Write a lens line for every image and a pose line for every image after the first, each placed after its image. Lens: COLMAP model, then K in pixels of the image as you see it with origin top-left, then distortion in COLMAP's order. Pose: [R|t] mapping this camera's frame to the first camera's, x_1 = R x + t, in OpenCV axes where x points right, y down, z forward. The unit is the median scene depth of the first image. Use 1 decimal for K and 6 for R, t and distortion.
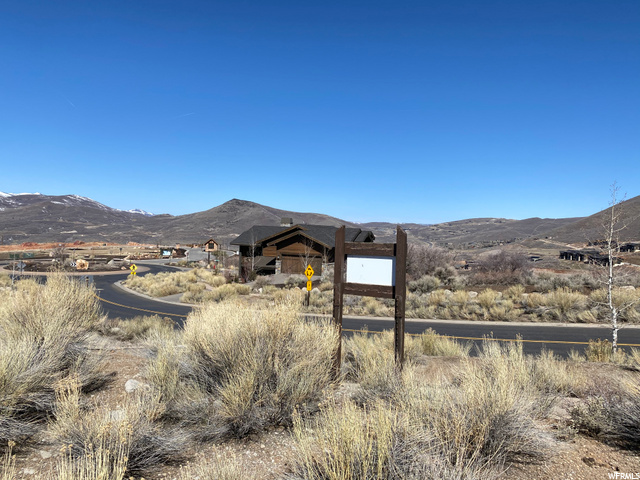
lens RADIAL K [[499.8, 0, 322.2], [0, 499.8, 239.8], [0, 0, 1]] dist [0.071032, -0.035909]
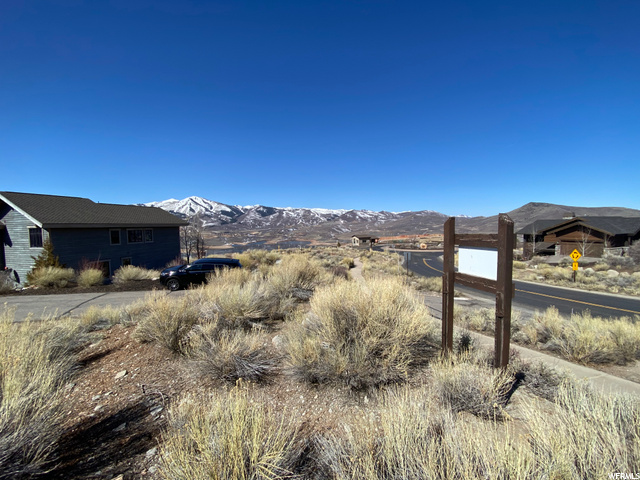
lens RADIAL K [[256.9, 0, 325.1], [0, 256.9, 239.3], [0, 0, 1]] dist [-0.042022, -0.002568]
pose [[0.594012, -0.006787, -0.804428, 0.301726], [0.027837, 0.999539, 0.012123, 0.004385], [0.803974, -0.029594, 0.593927, 0.476112]]
